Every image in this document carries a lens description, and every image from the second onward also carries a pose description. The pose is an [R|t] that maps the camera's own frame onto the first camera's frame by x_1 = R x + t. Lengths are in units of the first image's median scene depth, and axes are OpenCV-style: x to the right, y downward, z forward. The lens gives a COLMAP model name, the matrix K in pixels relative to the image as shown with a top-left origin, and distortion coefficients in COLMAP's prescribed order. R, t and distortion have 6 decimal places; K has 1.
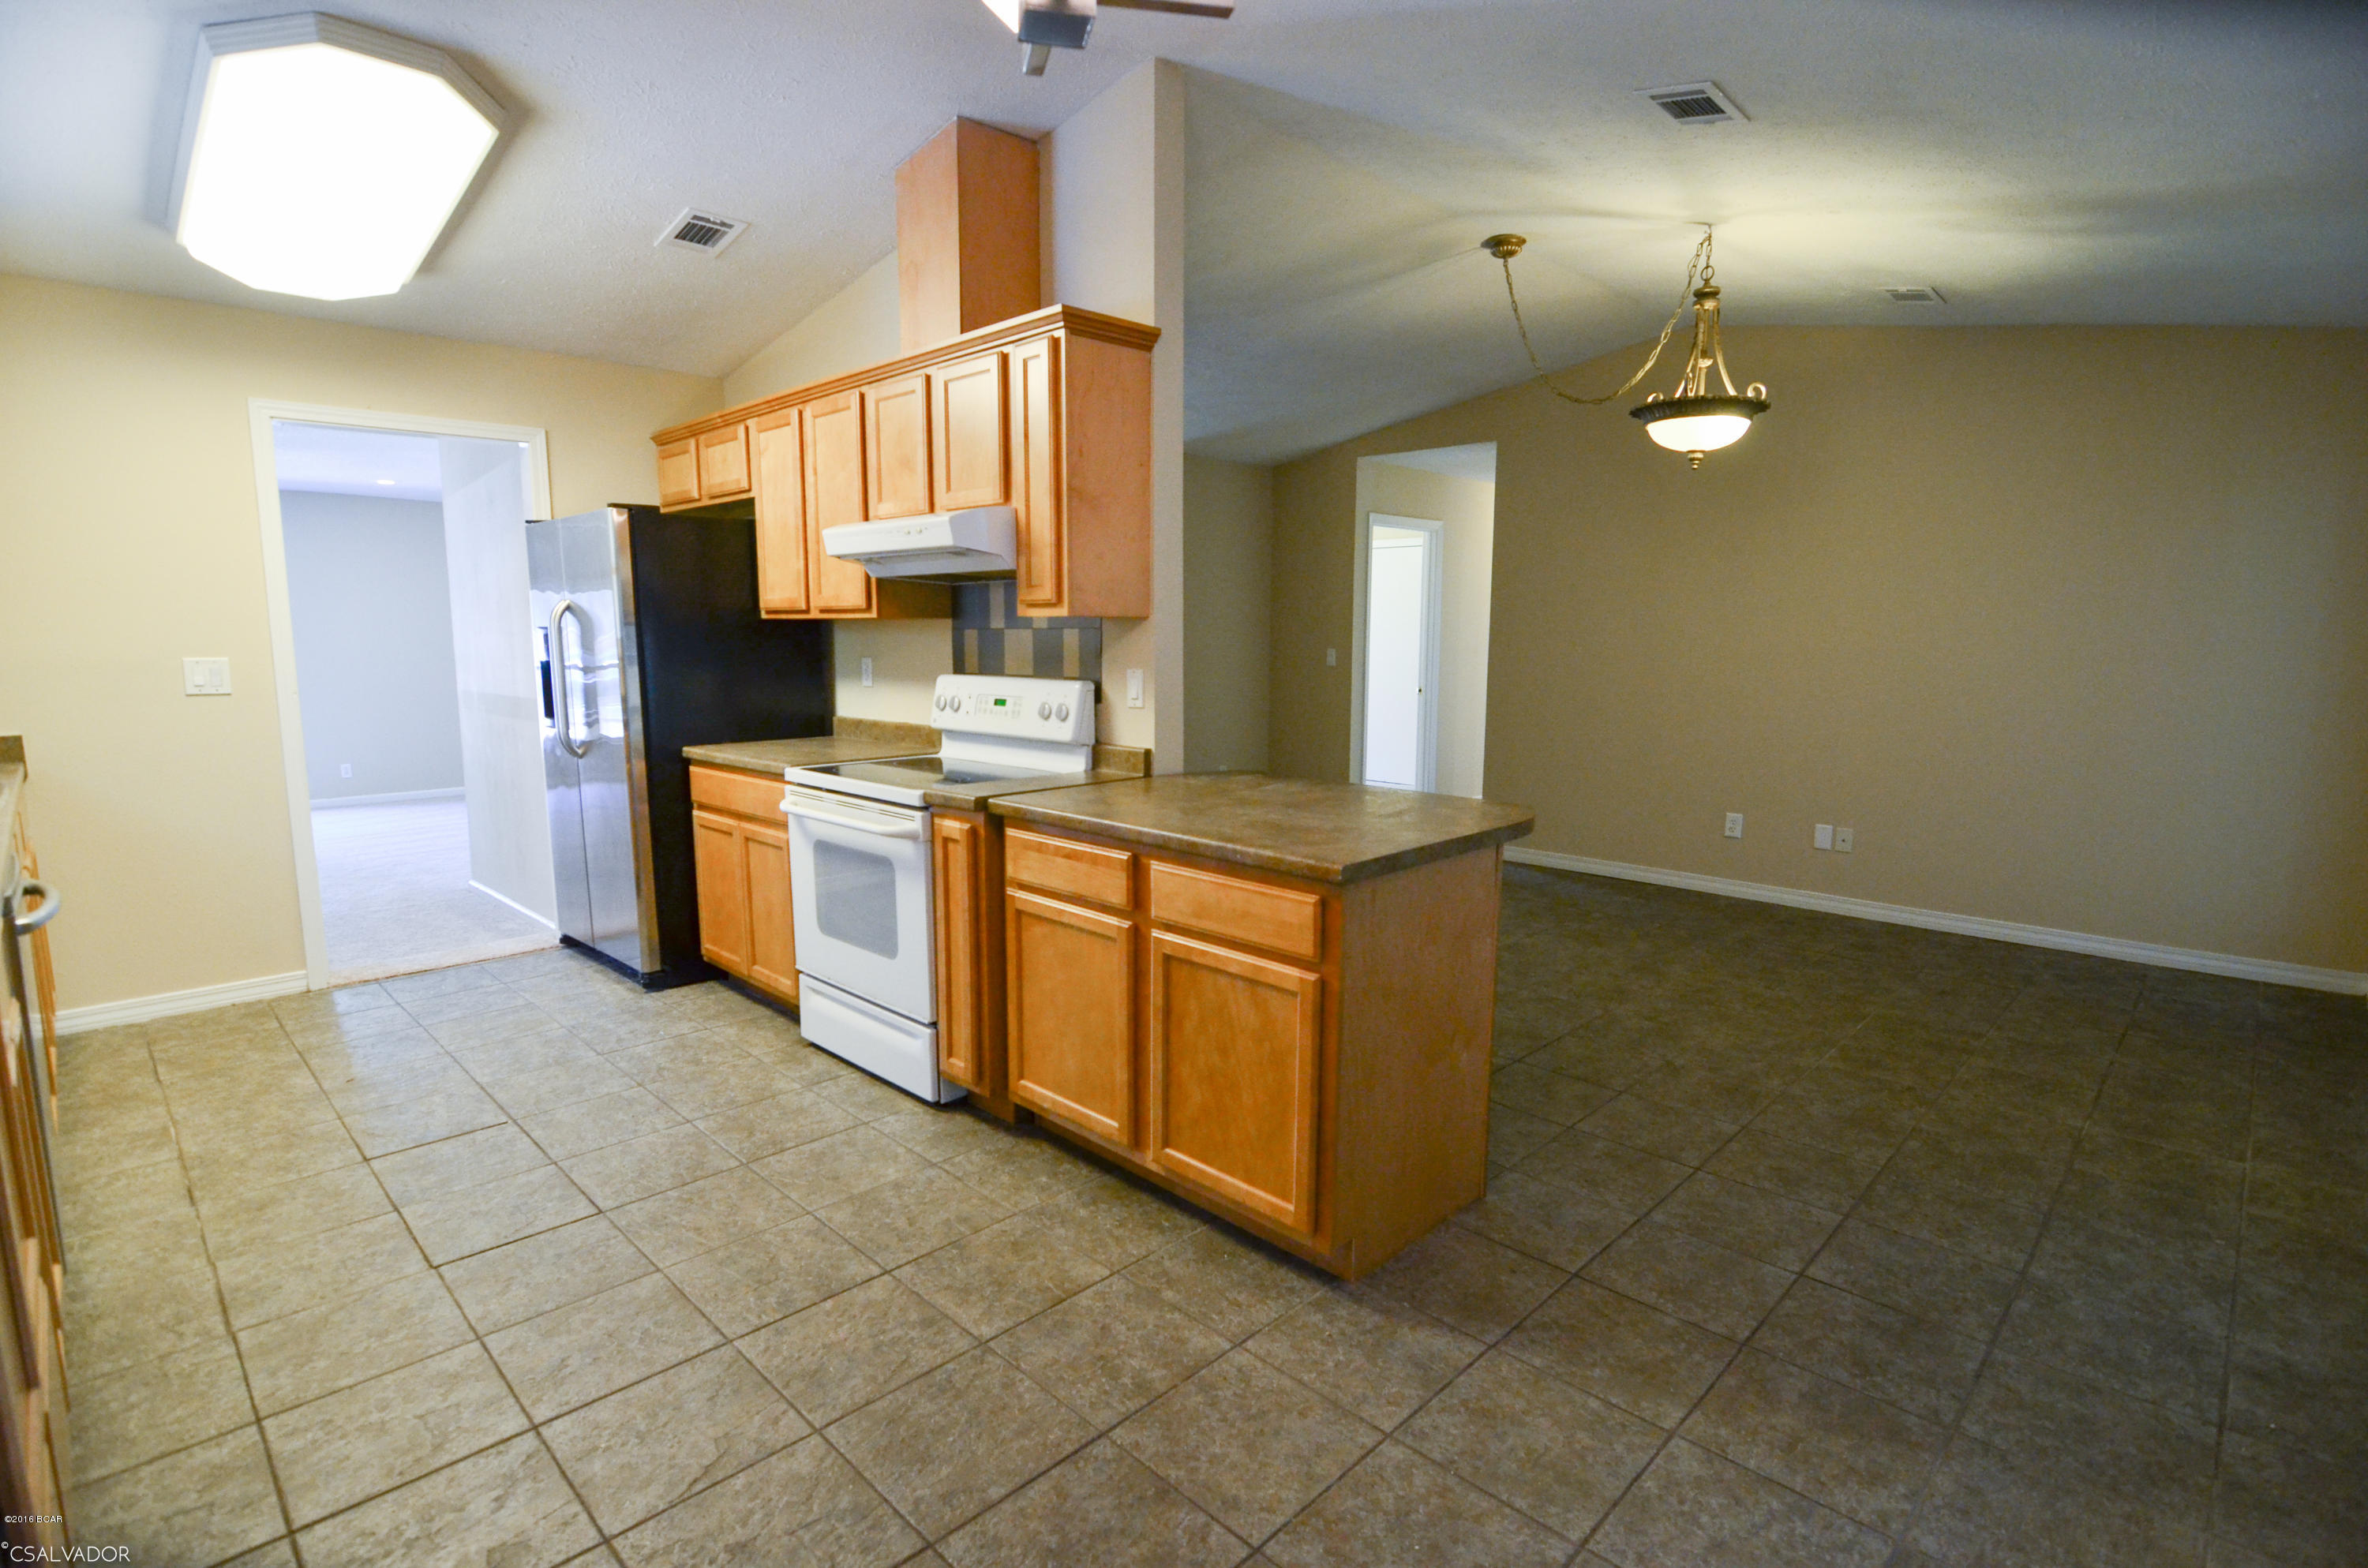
lens RADIAL K [[1169.3, 0, 1179.0], [0, 1169.3, 790.4], [0, 0, 1]] dist [-0.012230, -0.007848]
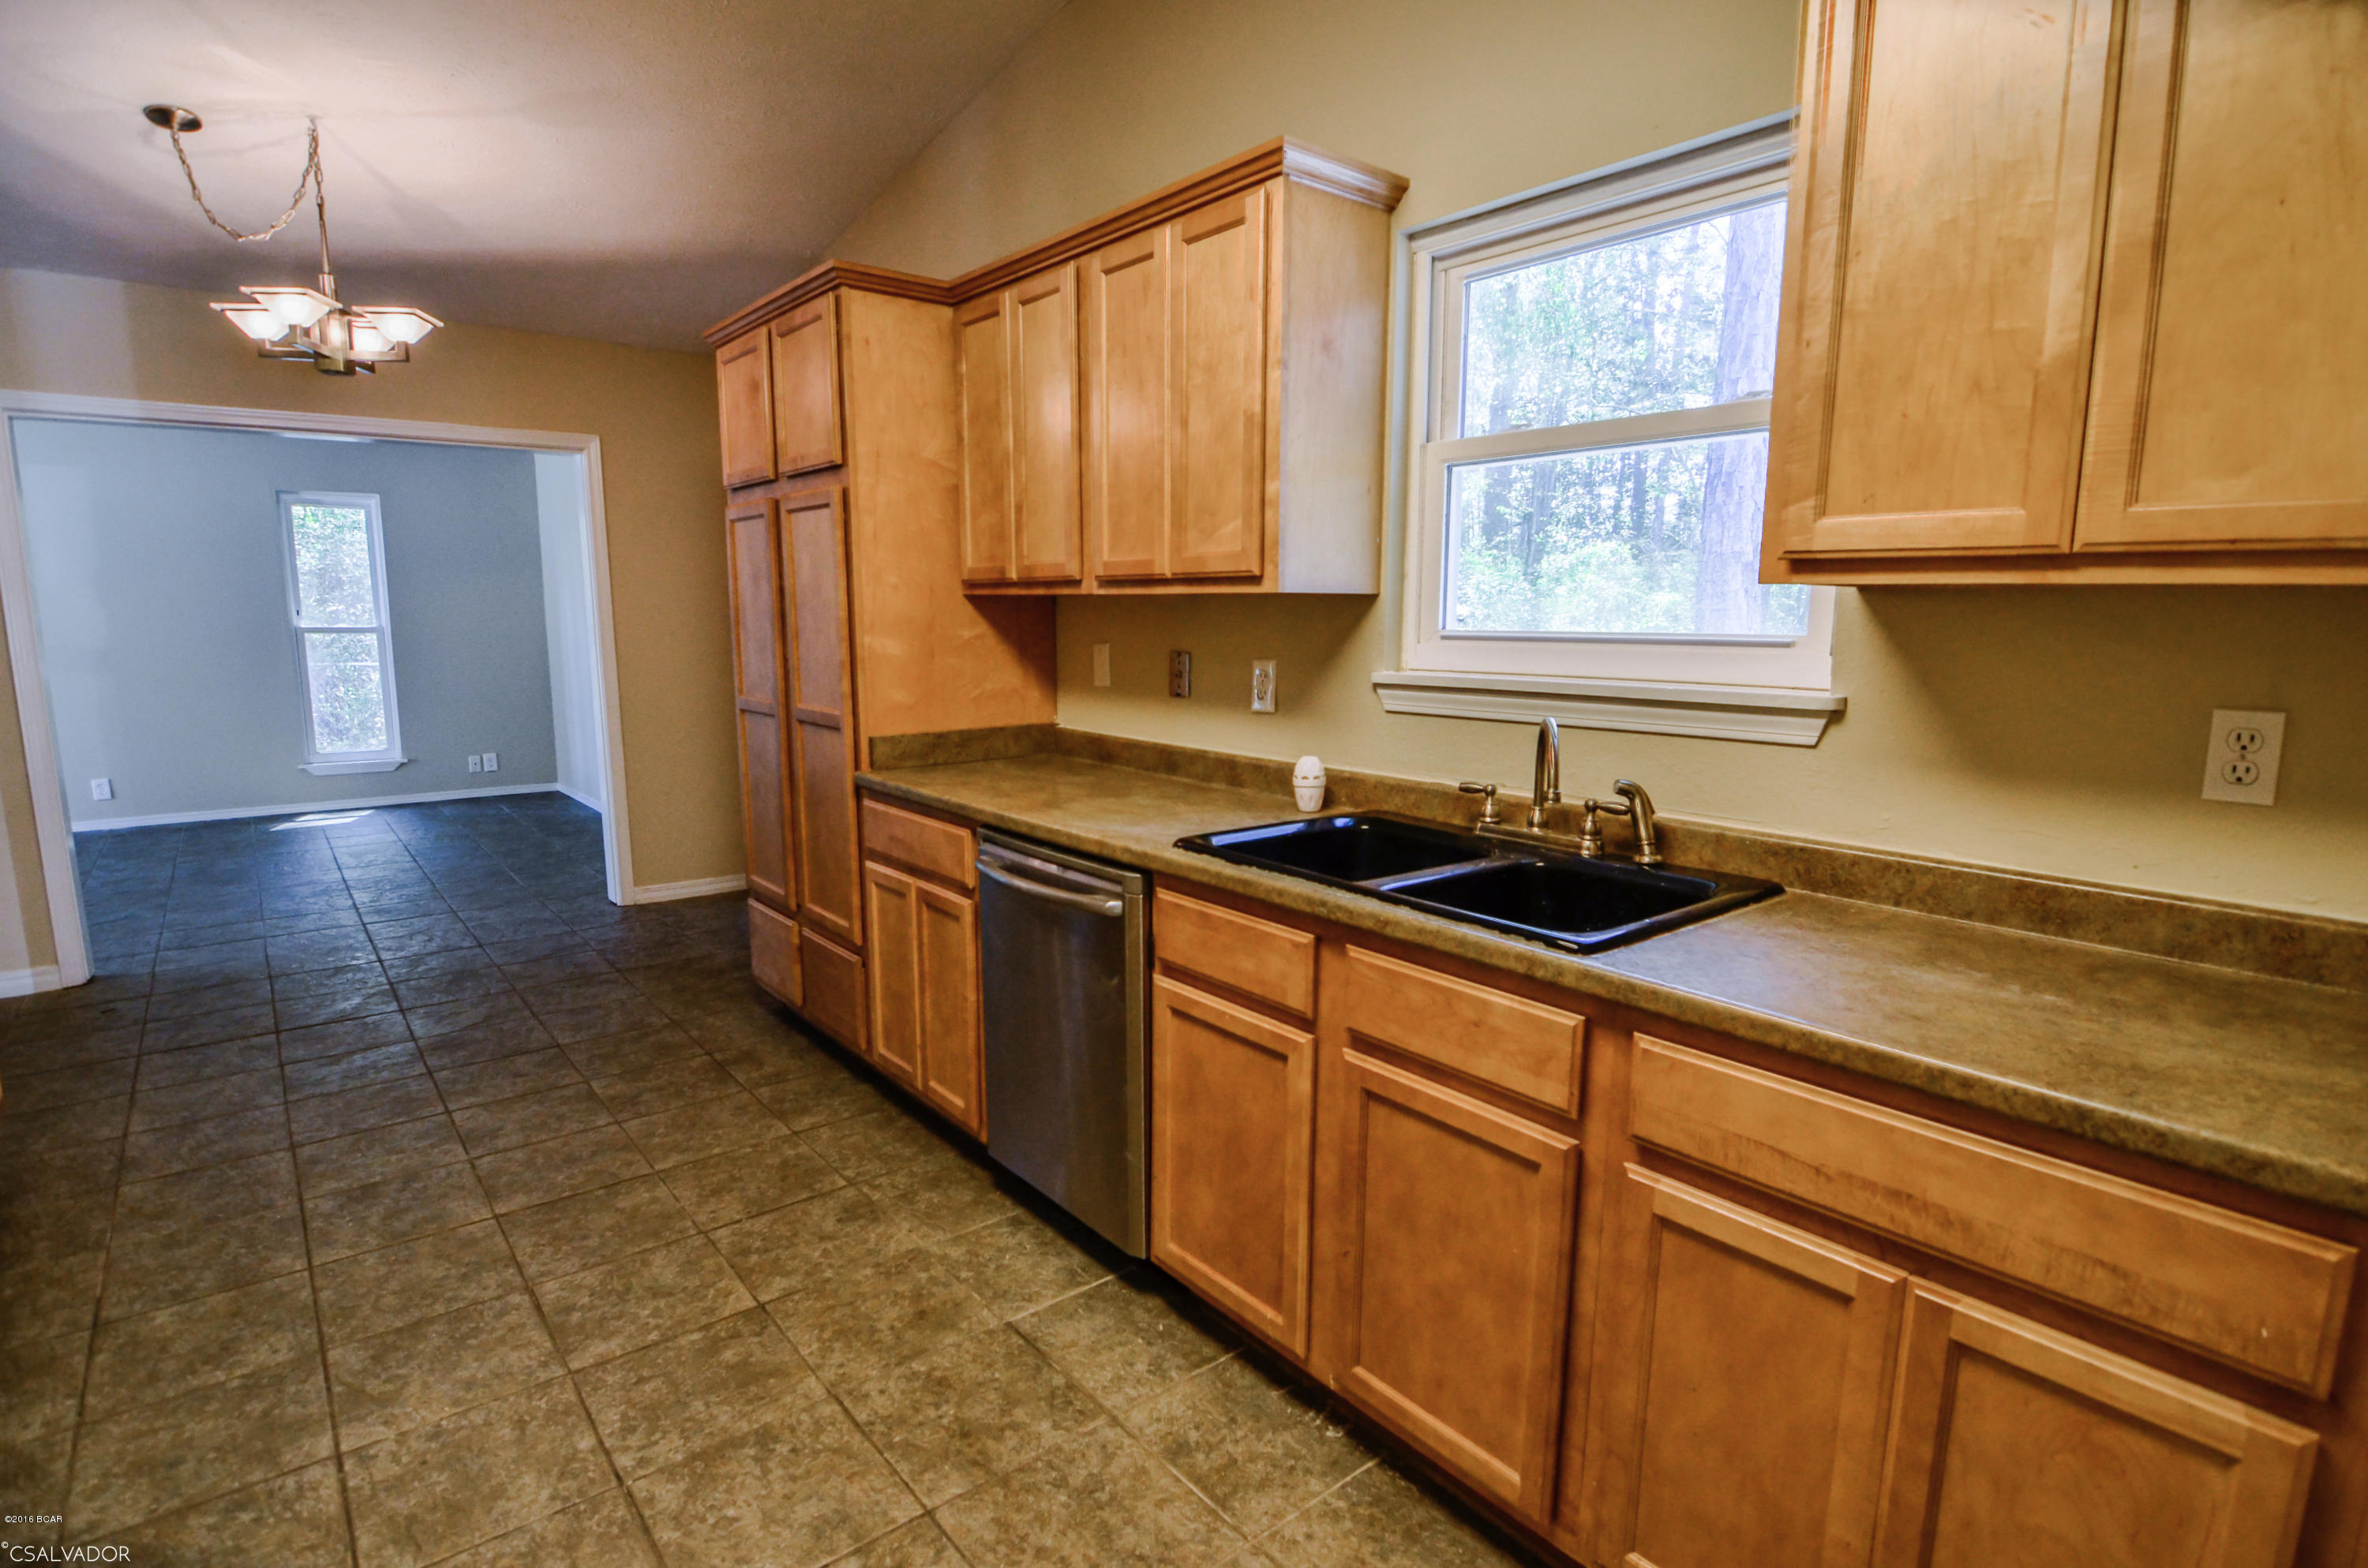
lens RADIAL K [[1169.3, 0, 1180.1], [0, 1169.3, 786.6], [0, 0, 1]] dist [-0.012230, -0.007848]
pose [[-0.995663, -0.025327, 0.089514, -0.911235], [0.001383, 0.958090, 0.286462, -0.207937], [-0.093018, 0.285344, -0.953901, 1.457020]]
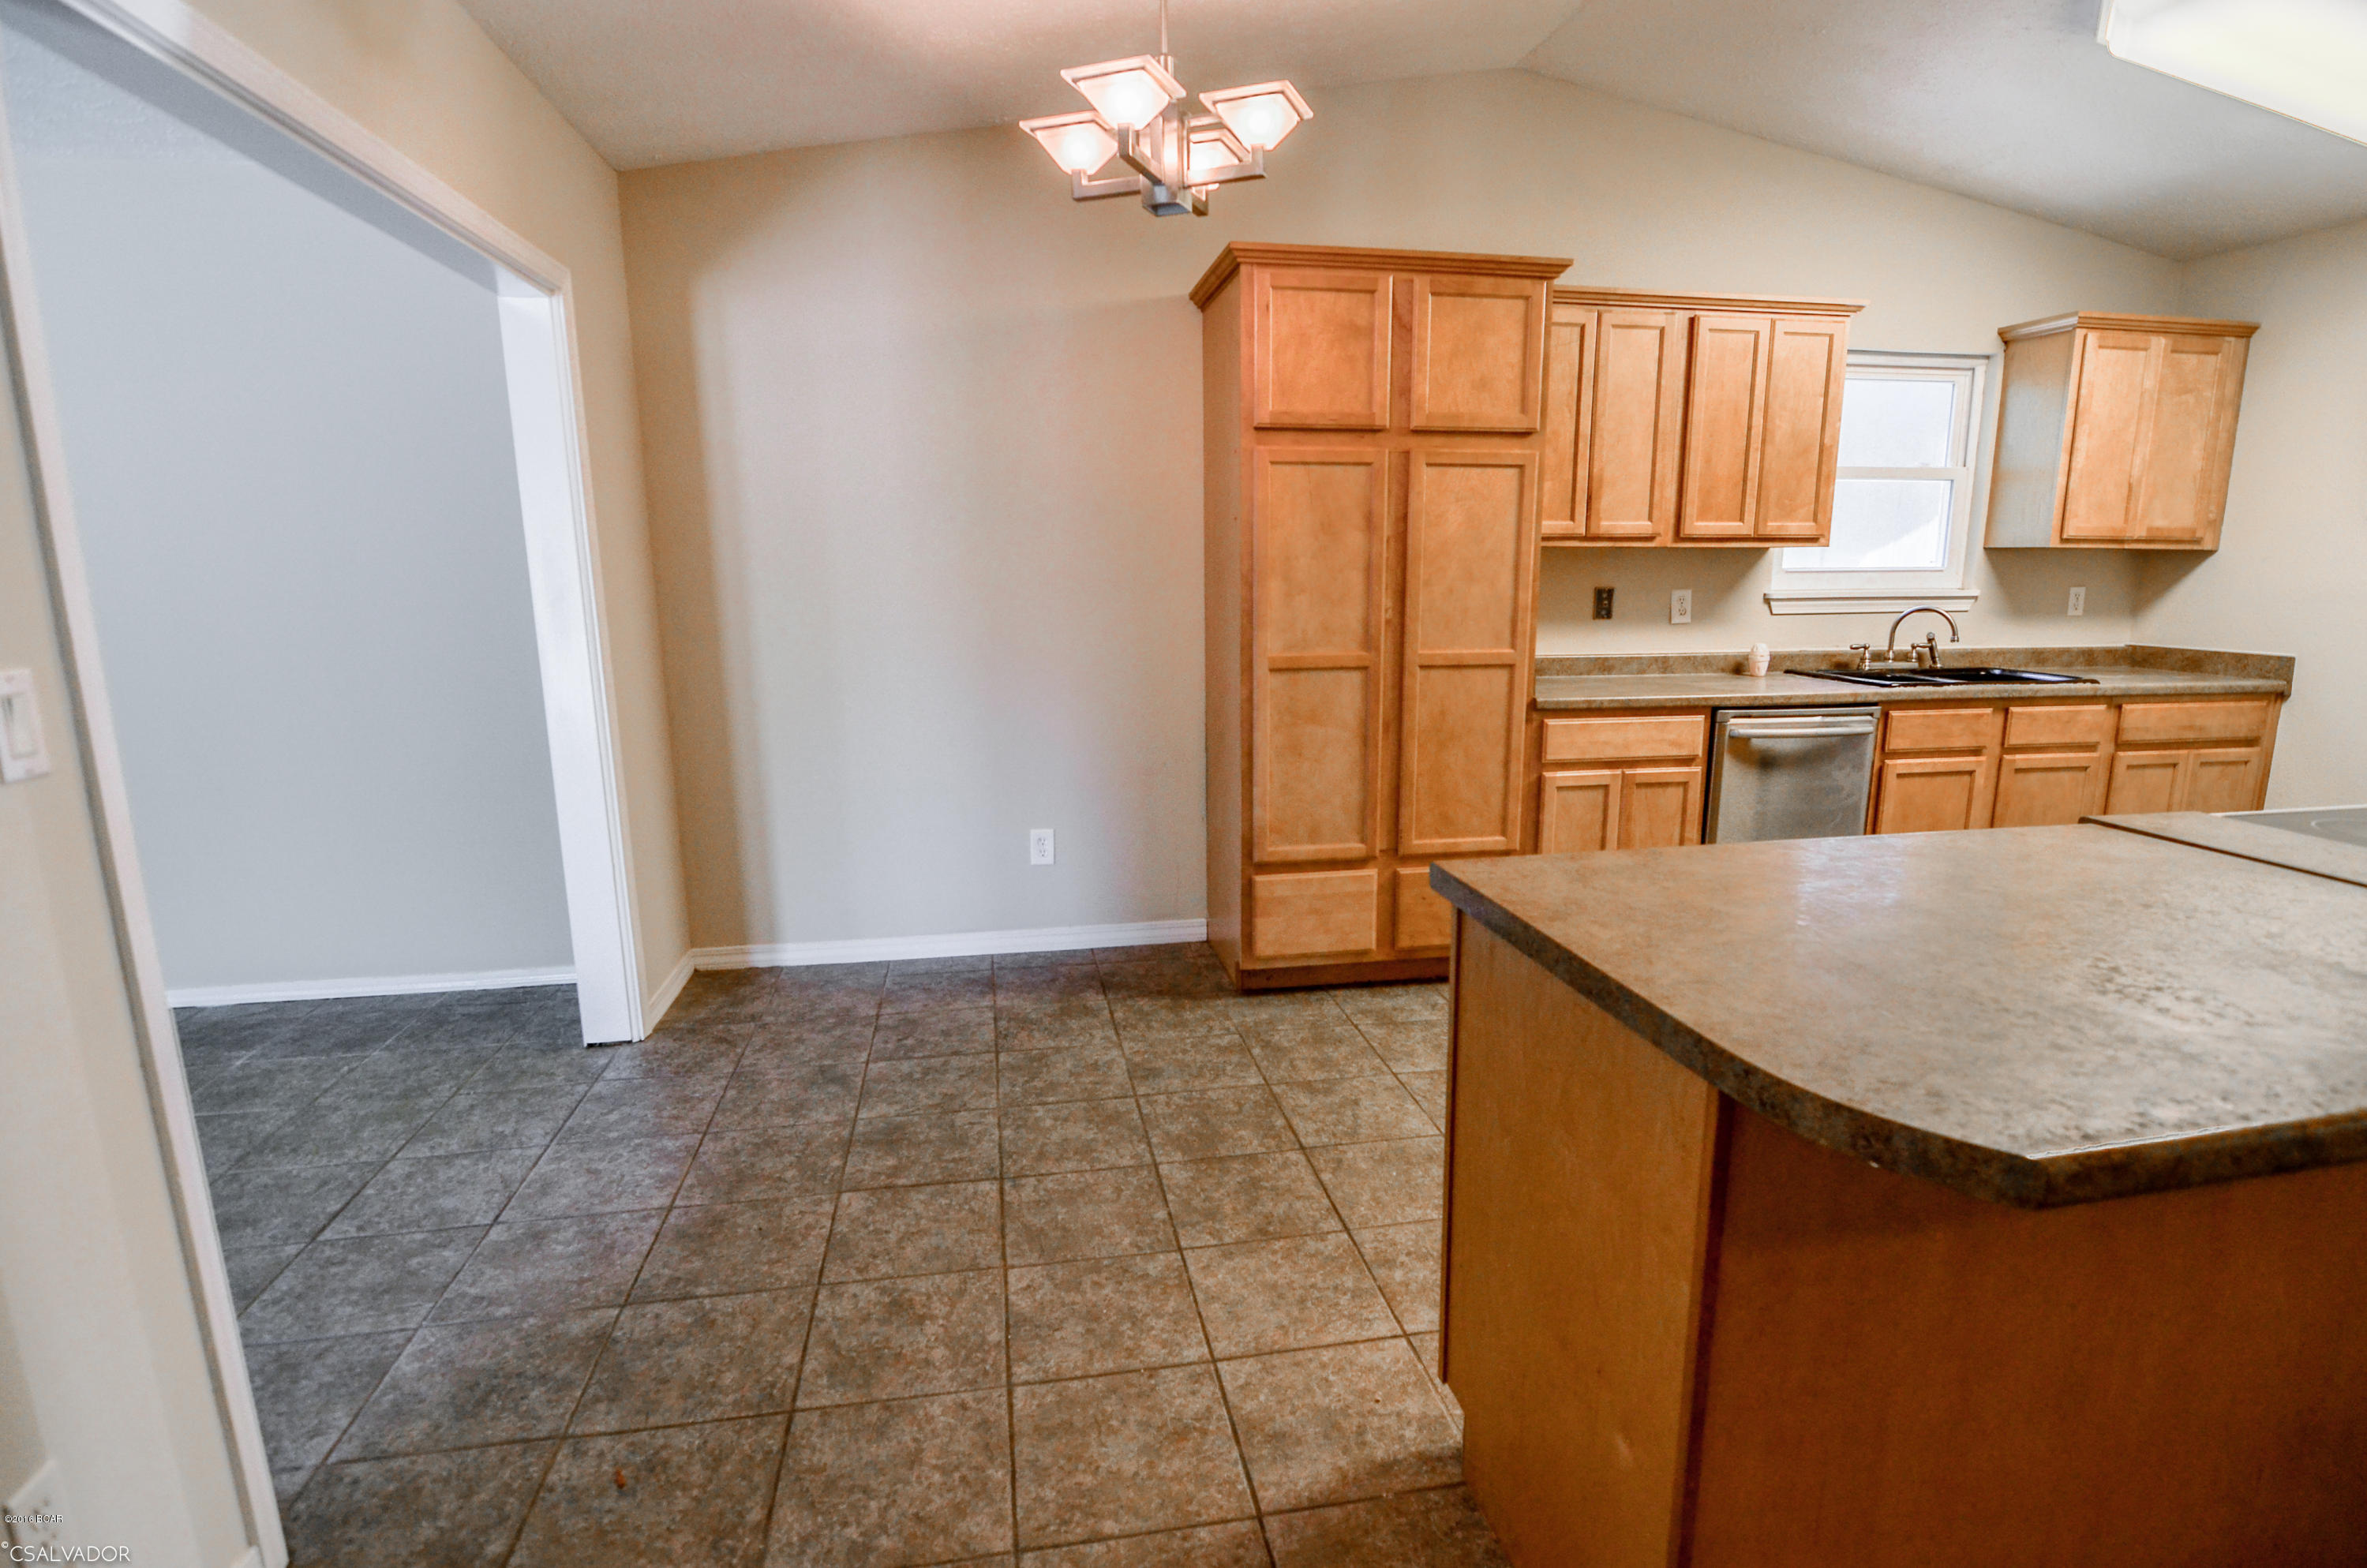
lens RADIAL K [[1168.9, 0, 1218.9], [0, 1168.9, 800.3], [0, 0, 1]] dist [-0.012230, -0.007848]
pose [[-0.556205, 0.163489, -0.814805, 0.587571], [-0.114805, 0.955942, 0.270176, -0.117327], [0.823077, 0.243817, -0.512930, 0.893457]]
